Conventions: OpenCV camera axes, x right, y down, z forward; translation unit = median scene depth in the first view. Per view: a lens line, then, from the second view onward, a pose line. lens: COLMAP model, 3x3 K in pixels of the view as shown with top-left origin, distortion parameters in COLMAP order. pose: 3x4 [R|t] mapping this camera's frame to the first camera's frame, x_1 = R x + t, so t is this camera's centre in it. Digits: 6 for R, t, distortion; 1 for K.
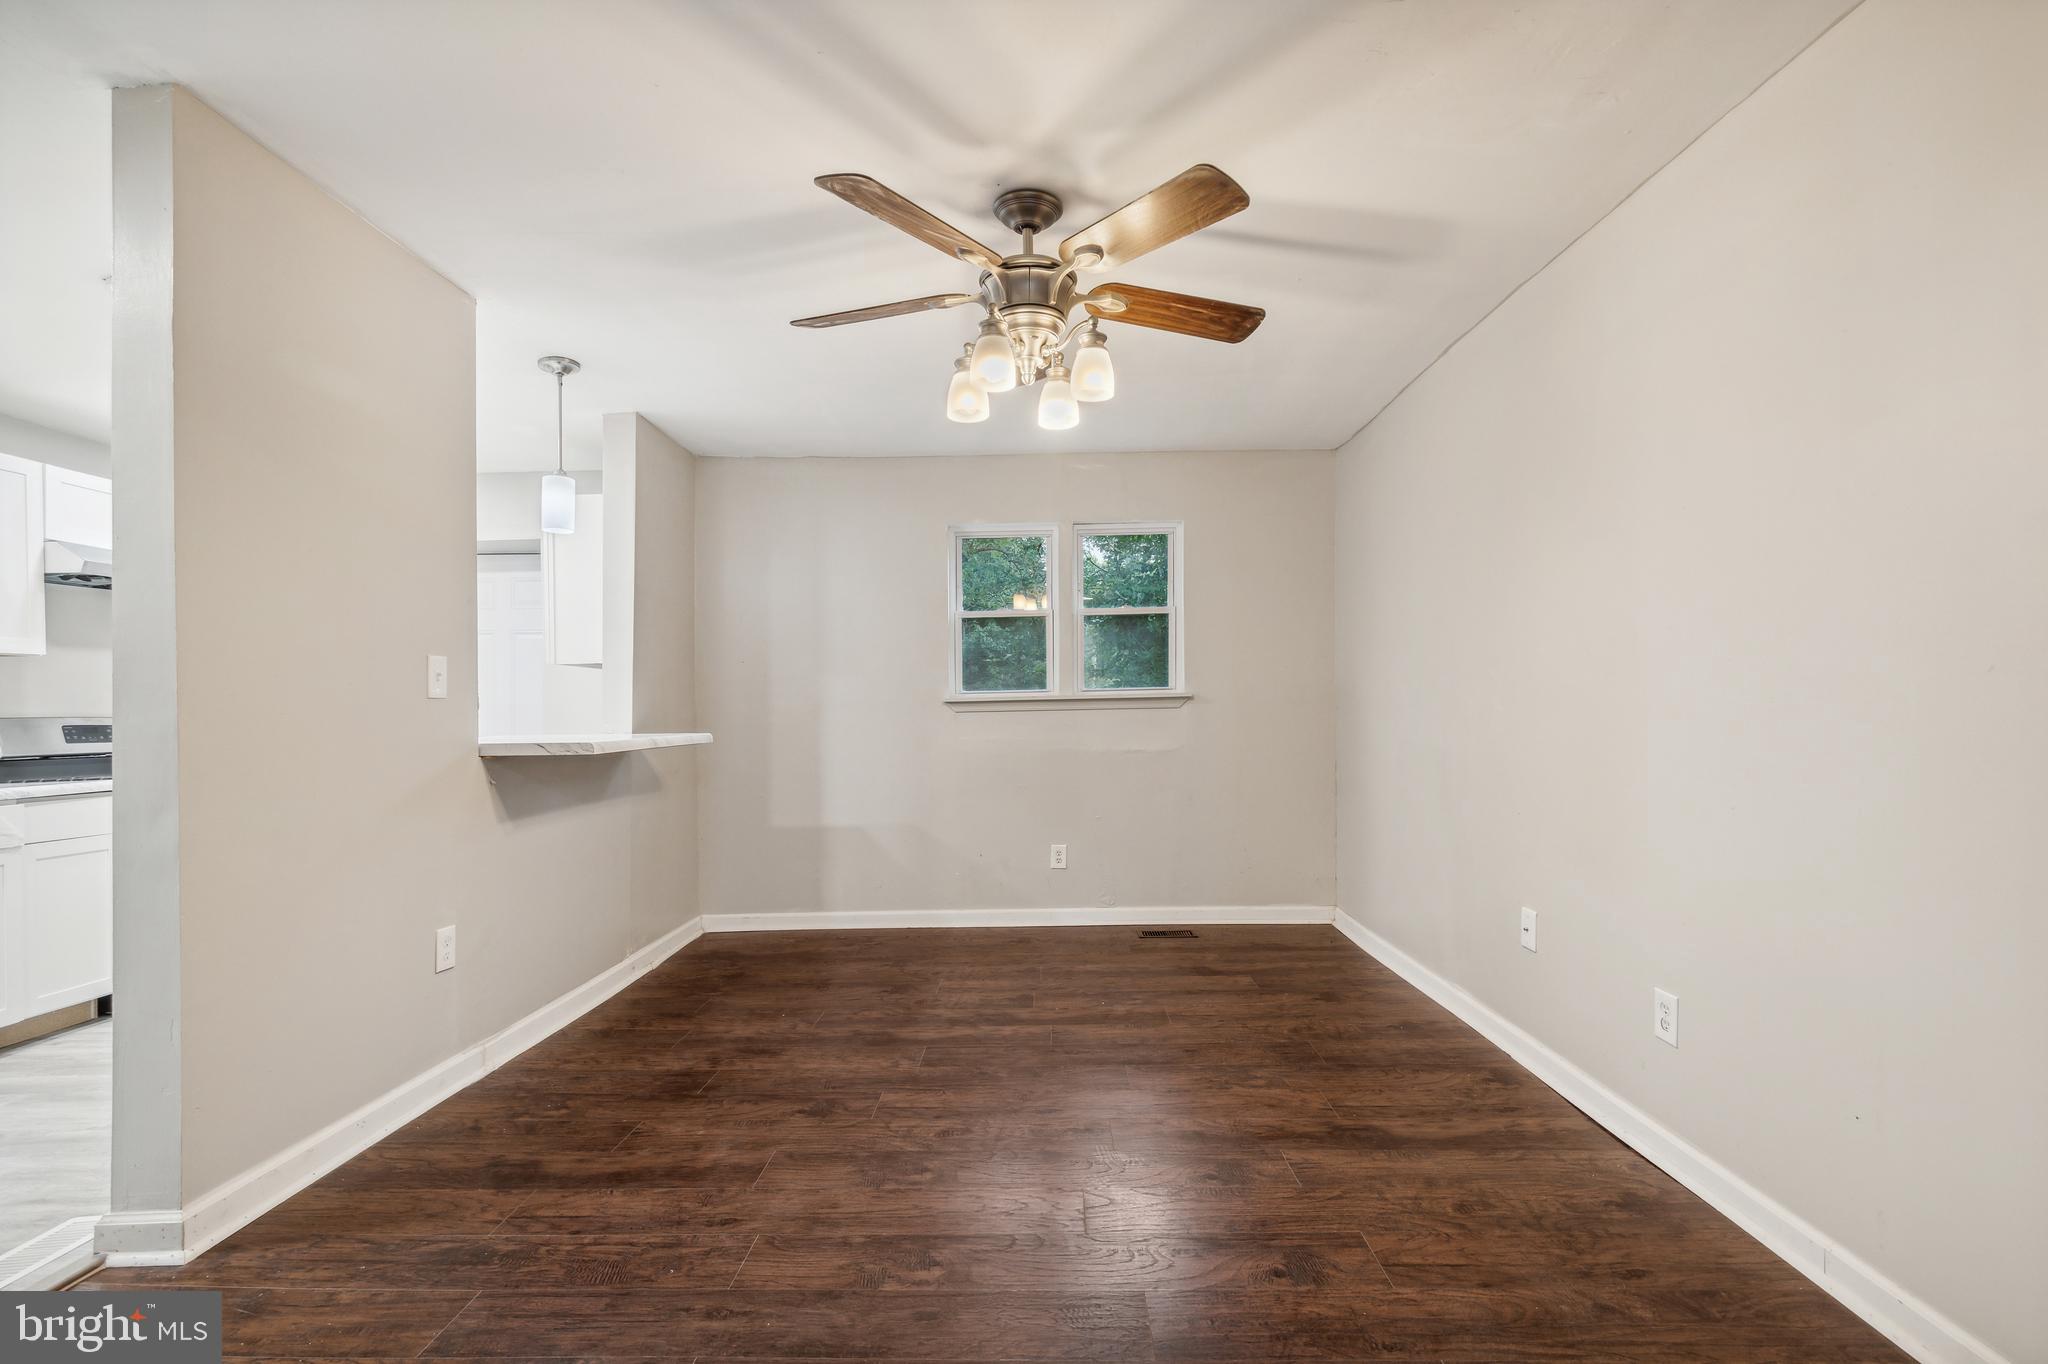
lens RADIAL K [[928.8, 0, 1036.6], [0, 928.8, 700.6], [0, 0, 1]] dist [0.008716, -0.002626]
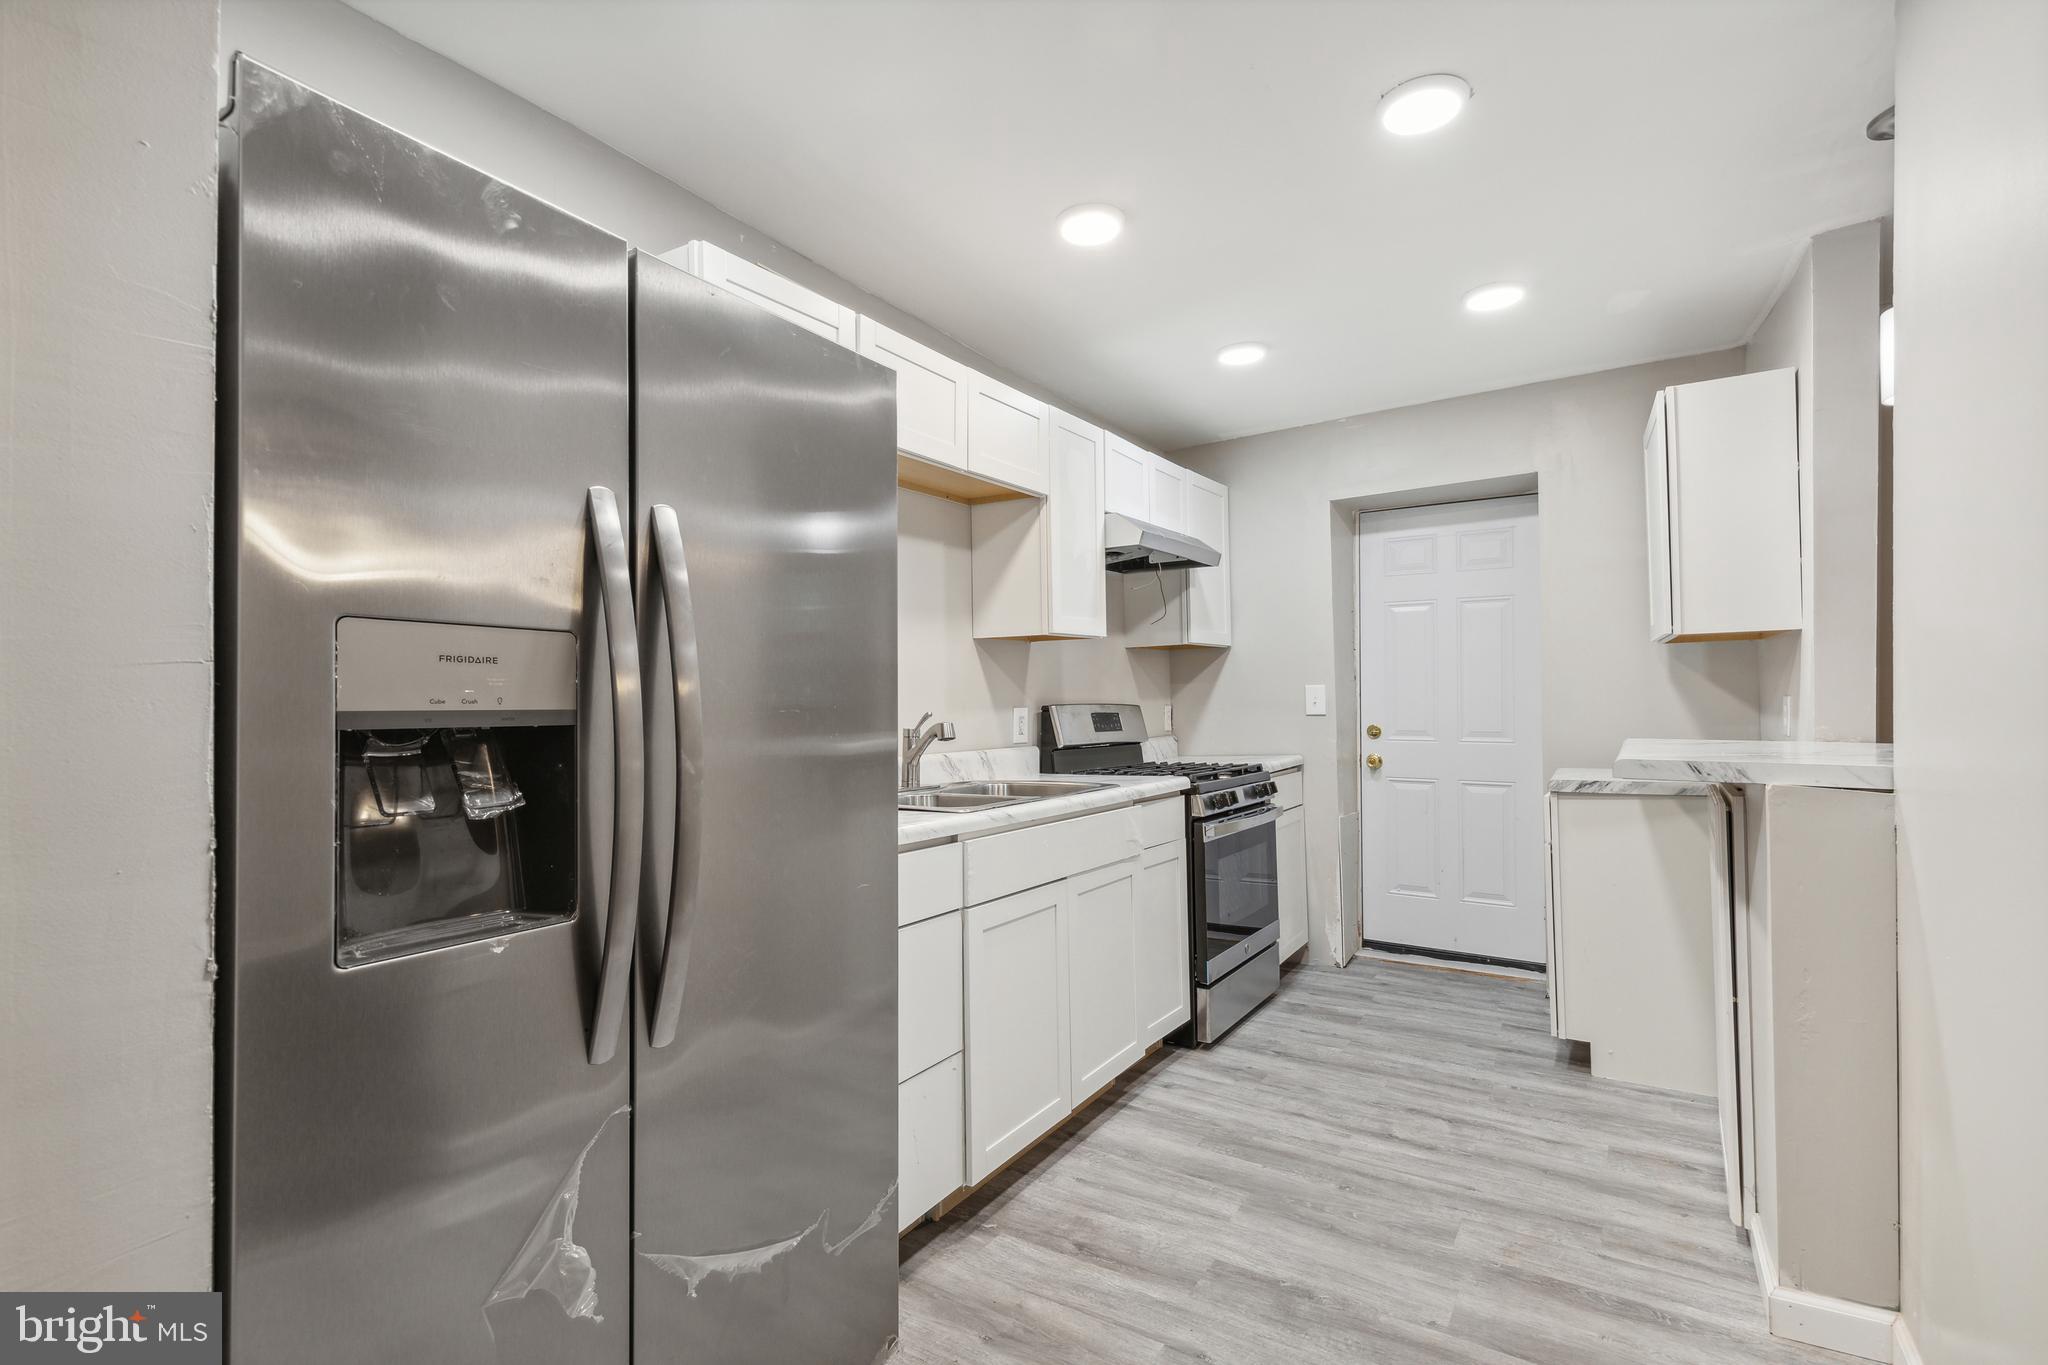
lens RADIAL K [[928.8, 0, 1024.7], [0, 928.8, 688.5], [0, 0, 1]] dist [0.008716, -0.002626]
pose [[0.832390, 0.004696, -0.554170, -0.683725], [-0.001281, 0.999978, 0.006550, -0.004897], [0.554188, -0.004742, 0.832378, 0.214900]]
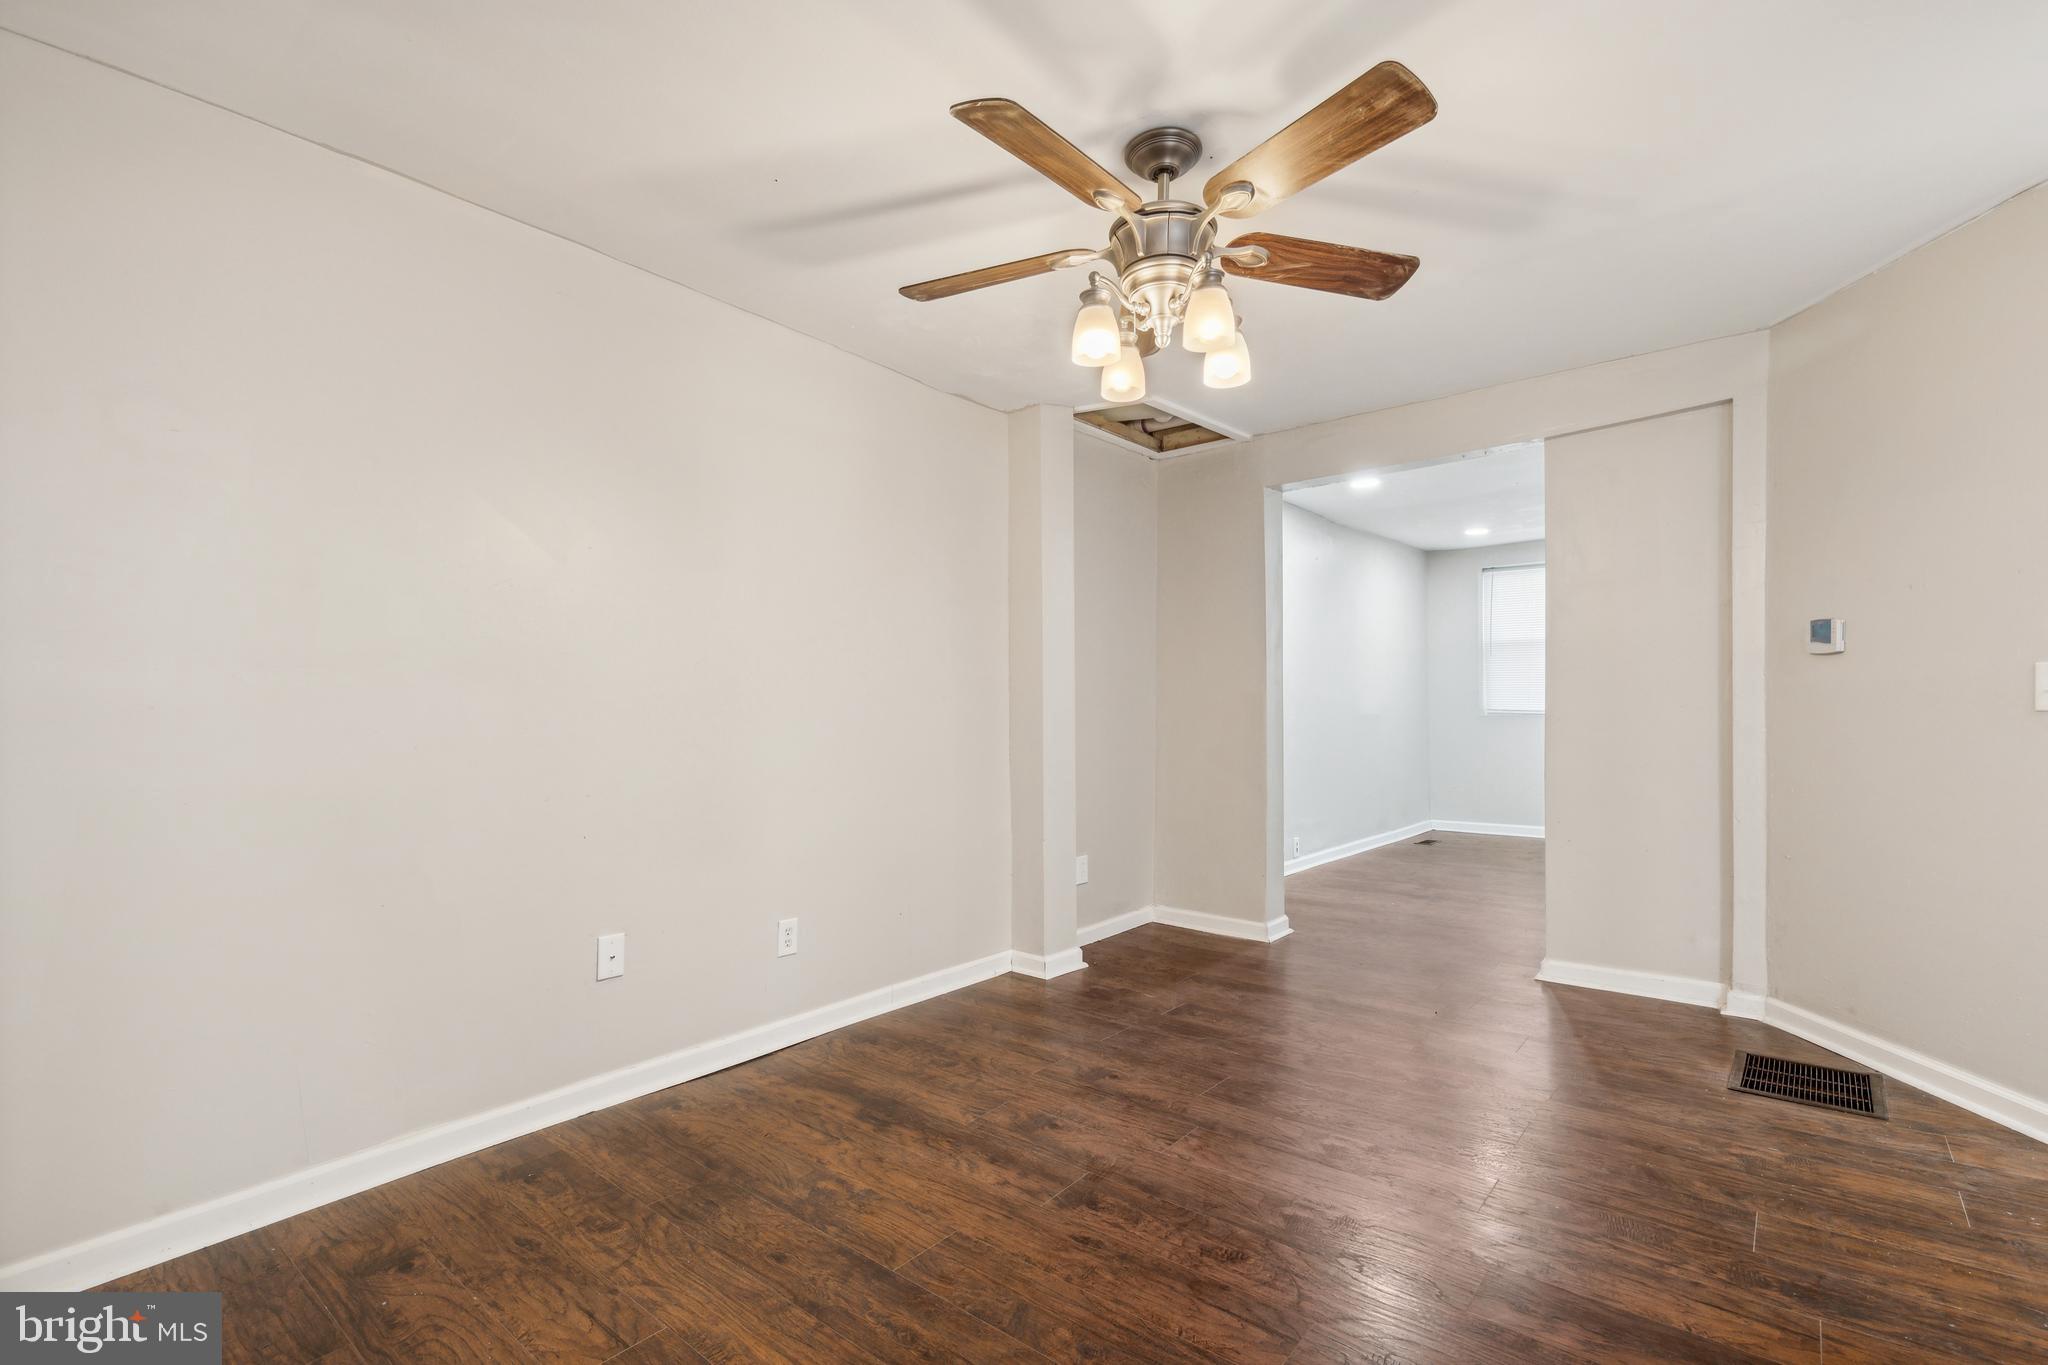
lens RADIAL K [[928.8, 0, 1029.2], [0, 928.8, 704.5], [0, 0, 1]] dist [0.008716, -0.002626]
pose [[-0.770696, 0.021417, 0.636843, -0.356627], [0.016873, 0.999770, -0.013203, 0.007124], [-0.636980, 0.000570, -0.770880, 1.284749]]
